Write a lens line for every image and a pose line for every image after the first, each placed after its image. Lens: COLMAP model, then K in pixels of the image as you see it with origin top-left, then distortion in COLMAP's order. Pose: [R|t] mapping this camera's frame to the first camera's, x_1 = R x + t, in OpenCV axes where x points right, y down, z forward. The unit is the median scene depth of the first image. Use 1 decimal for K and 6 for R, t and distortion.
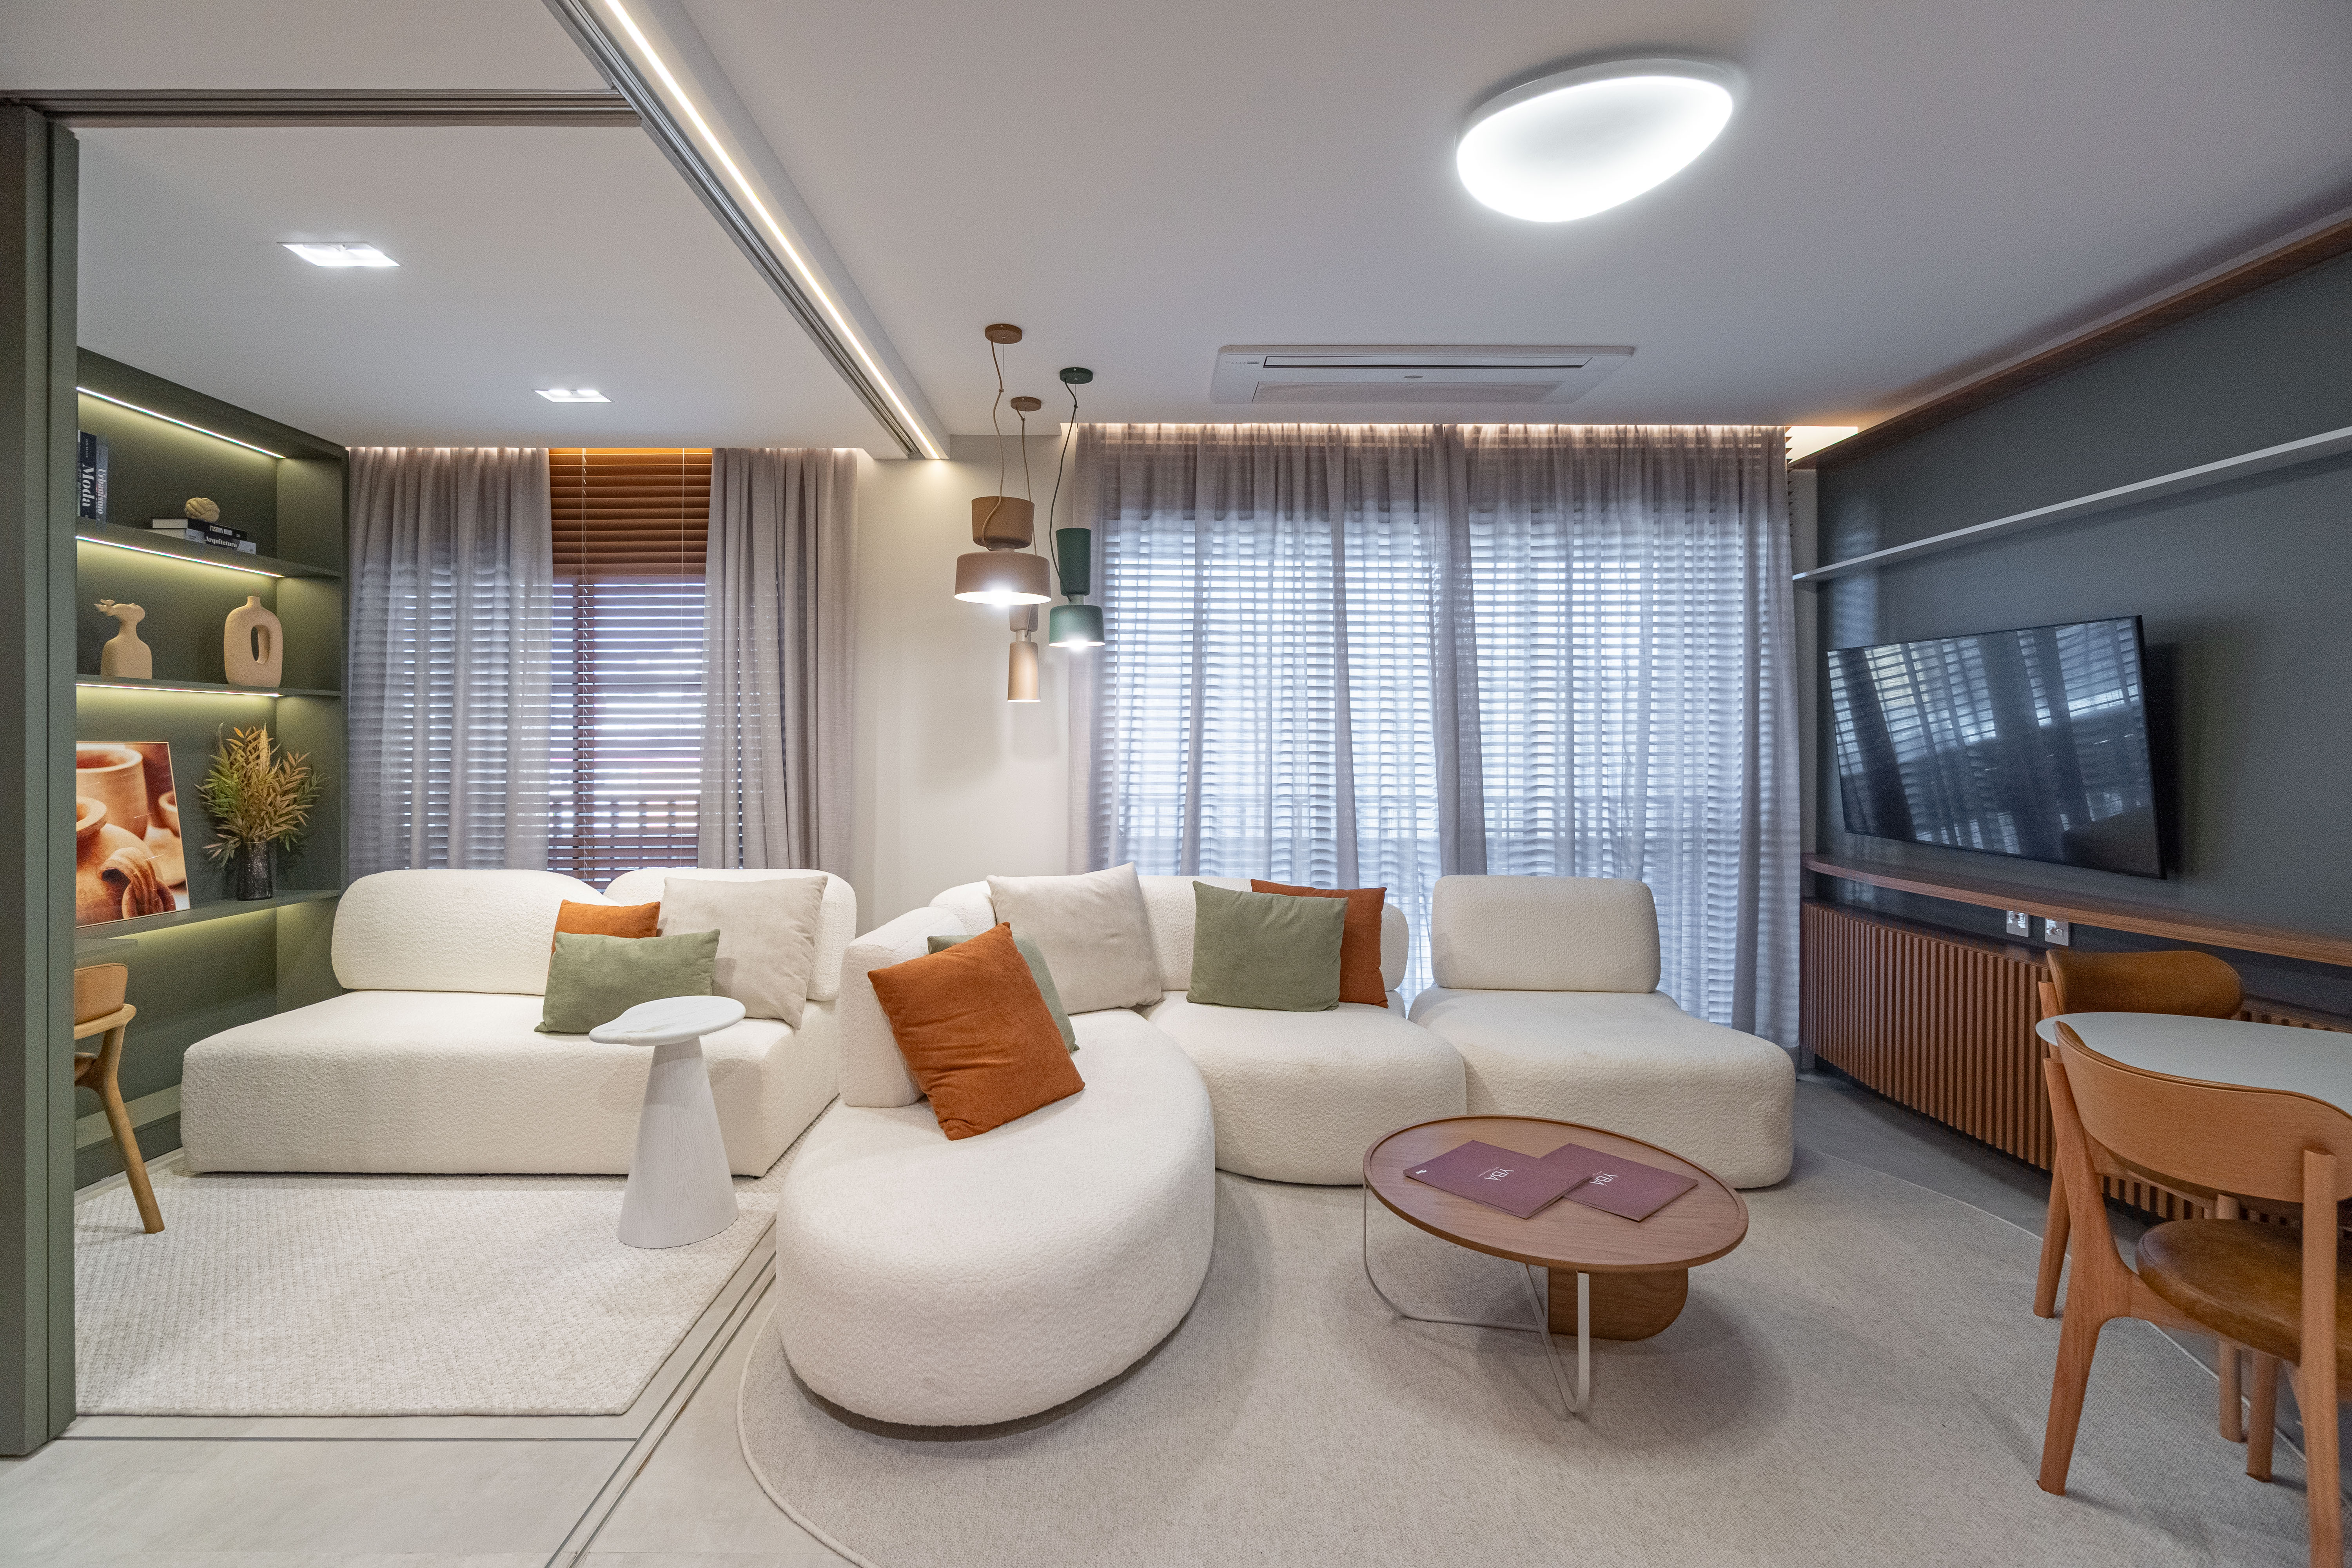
lens RADIAL K [[1027.3, 0, 1144.9], [0, 1027.3, 748.2], [0, 0, 1]] dist [-0.002819, 0.000972]
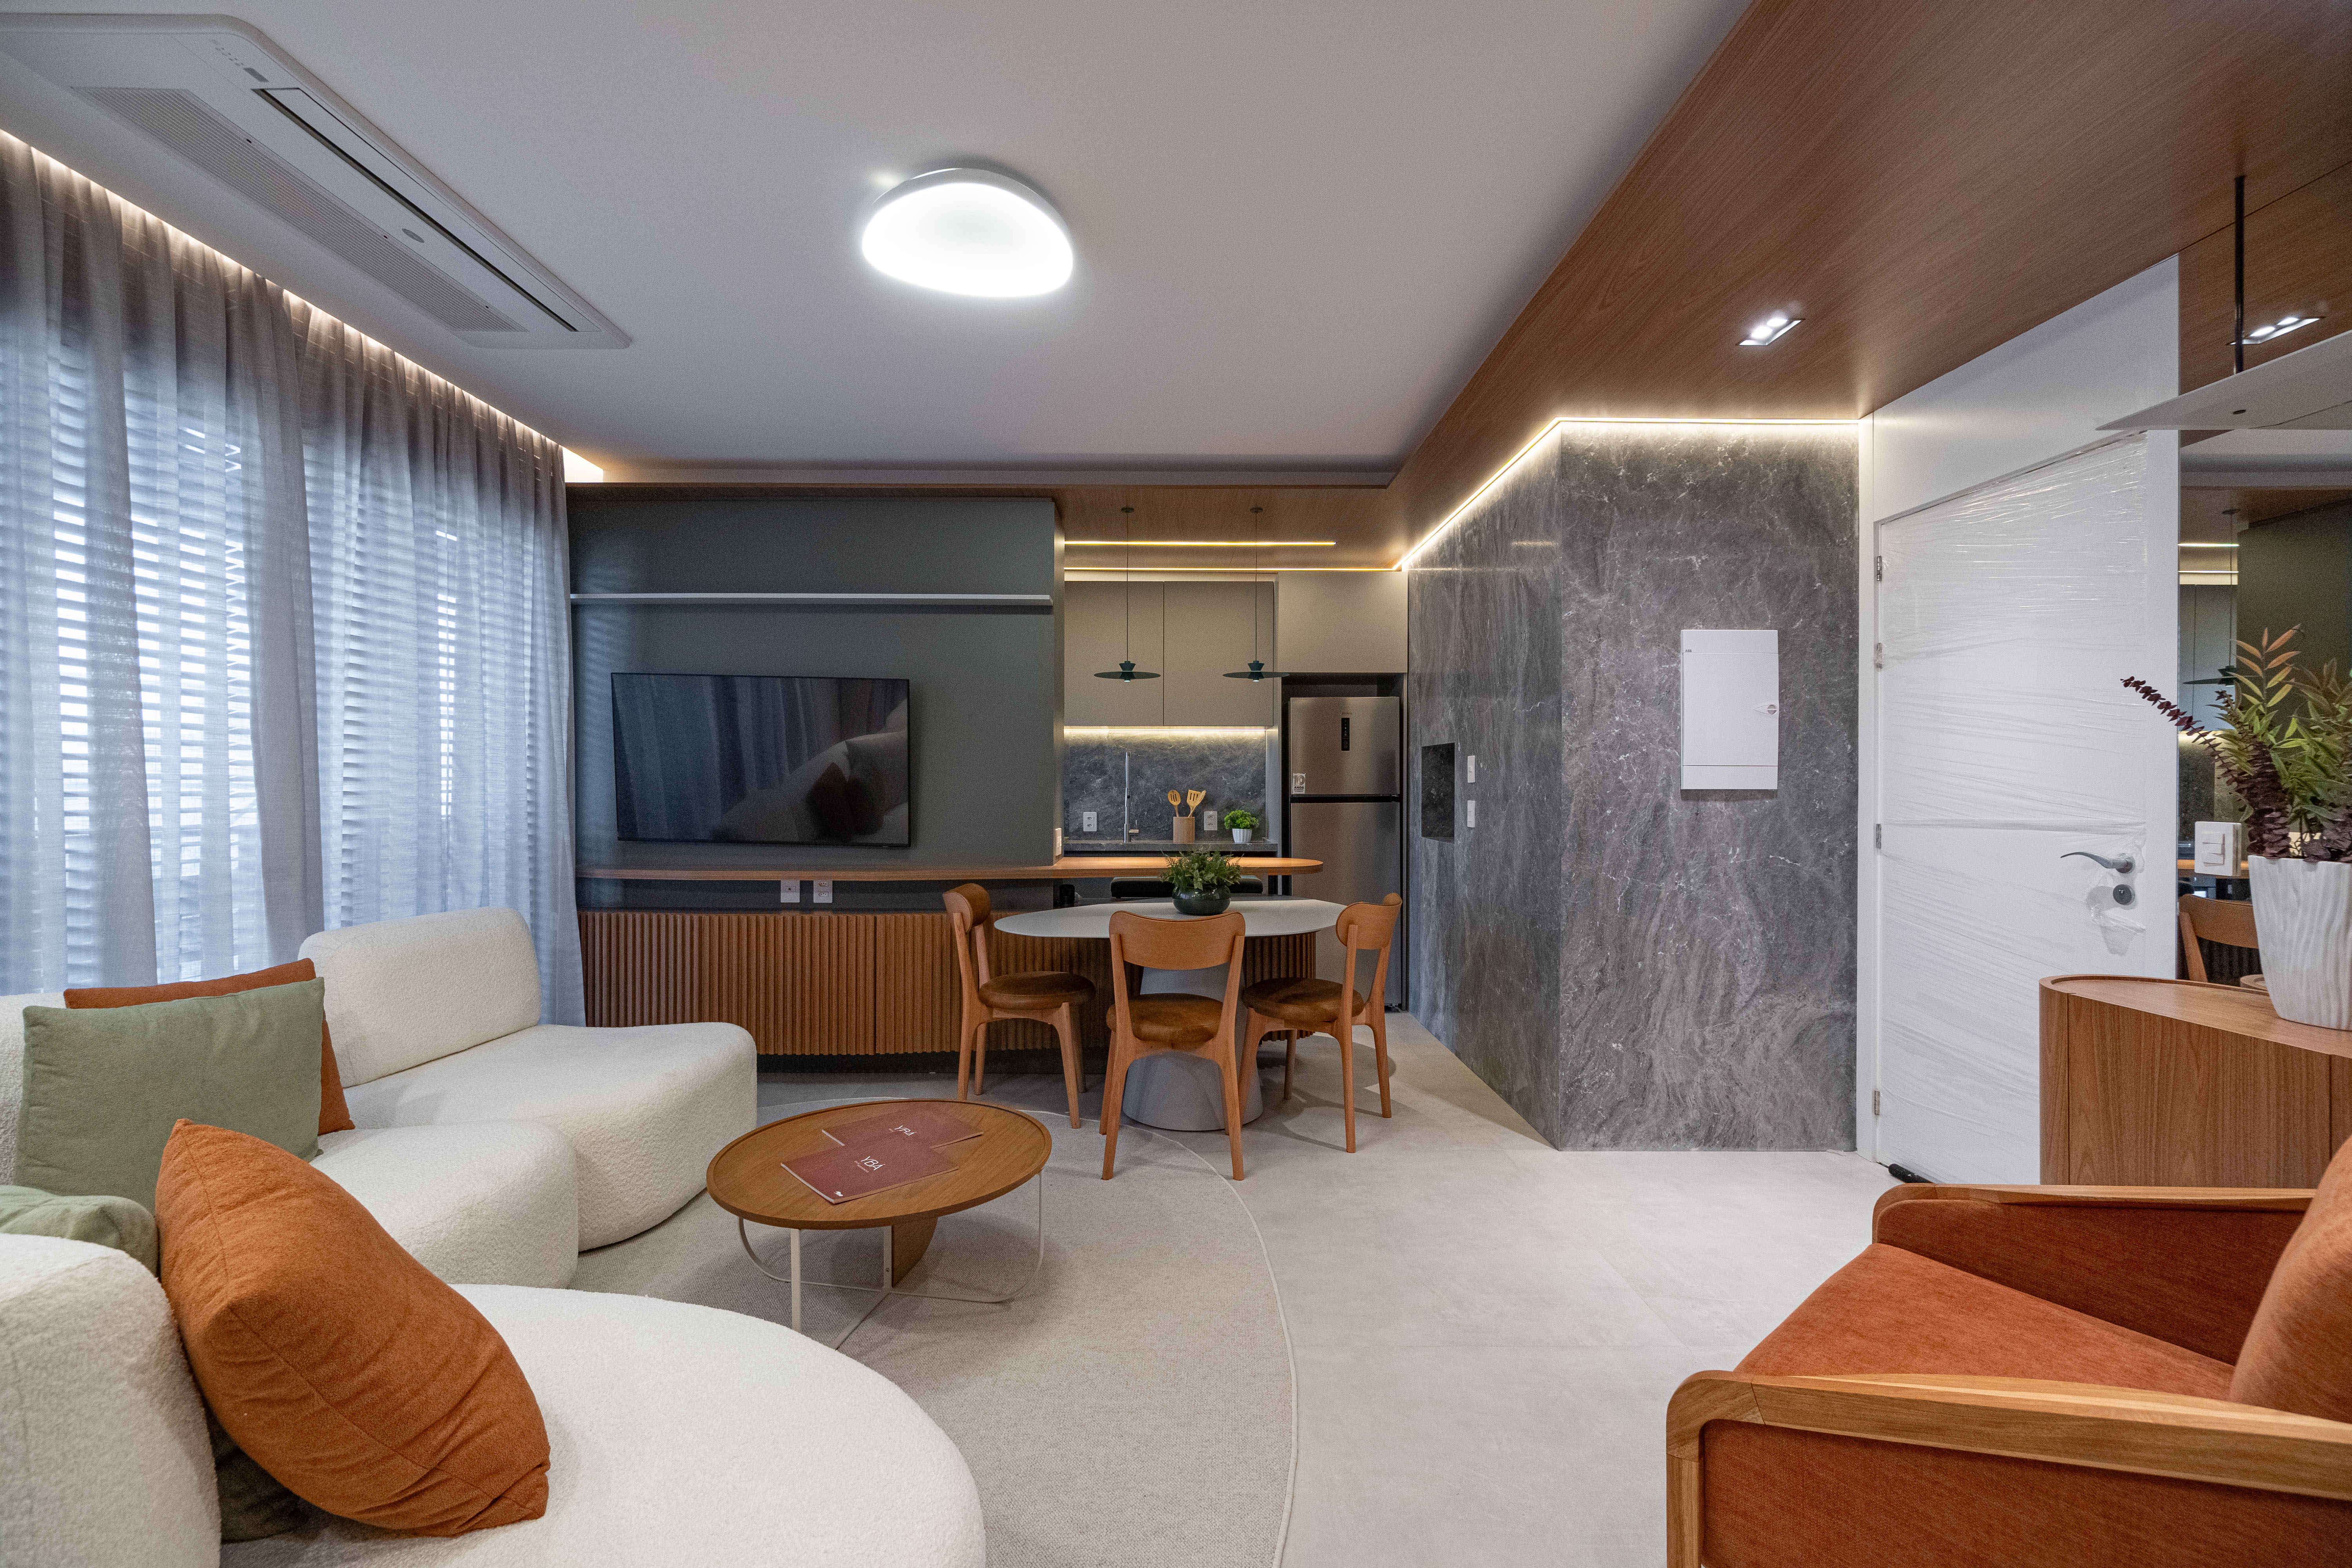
lens RADIAL K [[1009.1, 0, 1172.0], [0, 1009.1, 784.4], [0, 0, 1]] dist [-0.006385, 0.001007]
pose [[-0.004730, -0.001939, 0.999987, -0.384008], [-0.002503, 0.999995, 0.001927, 0.018199], [-0.999986, -0.002494, -0.004735, 0.404206]]
